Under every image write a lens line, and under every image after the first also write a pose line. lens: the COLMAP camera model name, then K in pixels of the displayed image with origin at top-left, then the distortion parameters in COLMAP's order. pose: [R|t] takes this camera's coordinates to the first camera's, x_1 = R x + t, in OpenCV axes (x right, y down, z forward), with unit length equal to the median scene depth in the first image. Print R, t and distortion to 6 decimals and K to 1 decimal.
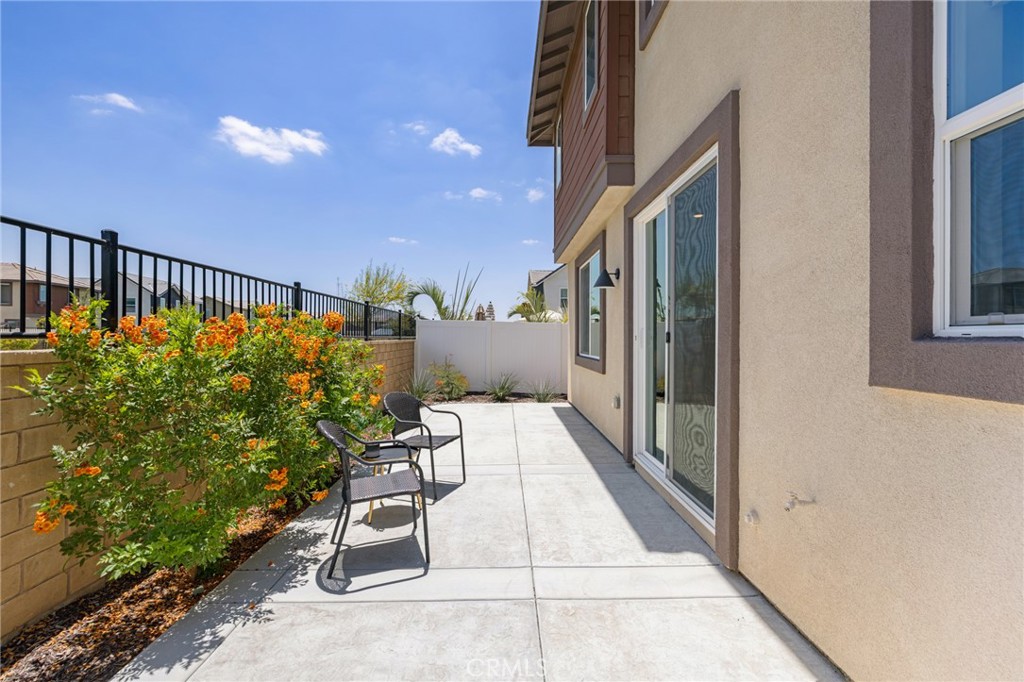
lens RADIAL K [[436.2, 0, 515.2], [0, 436.2, 337.9], [0, 0, 1]] dist [0.002574, -0.000093]
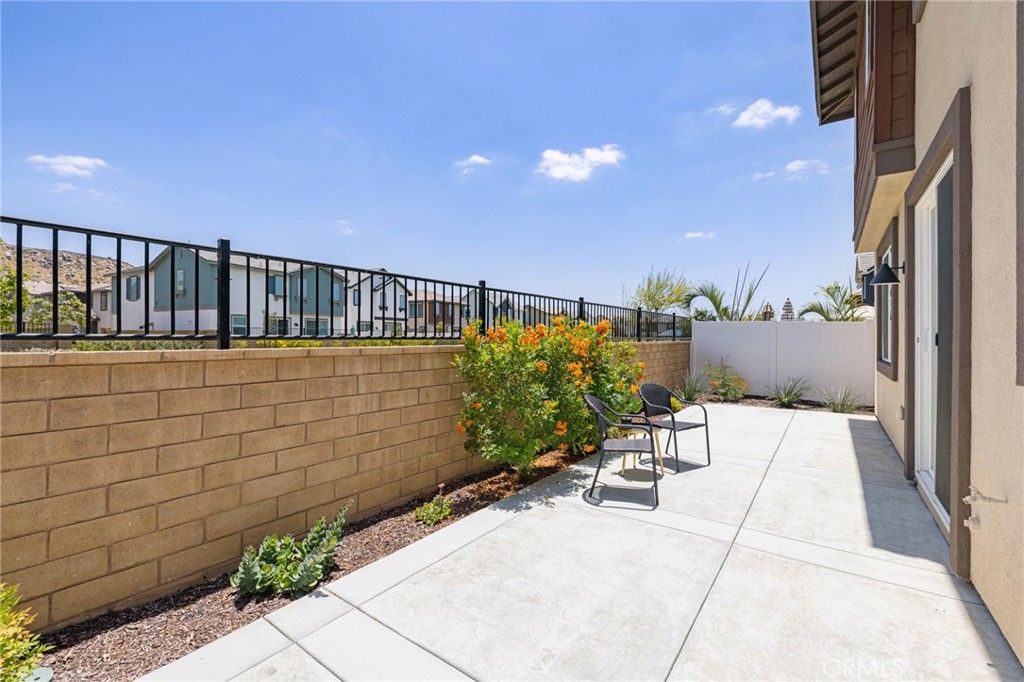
lens RADIAL K [[436.2, 0, 515.2], [0, 436.2, 337.9], [0, 0, 1]] dist [0.002574, -0.000093]
pose [[0.798952, 0.000451, -0.601395, 0.232839], [-0.001756, 0.999997, -0.001582, -0.002111], [0.601392, 0.002320, 0.798951, -0.310553]]
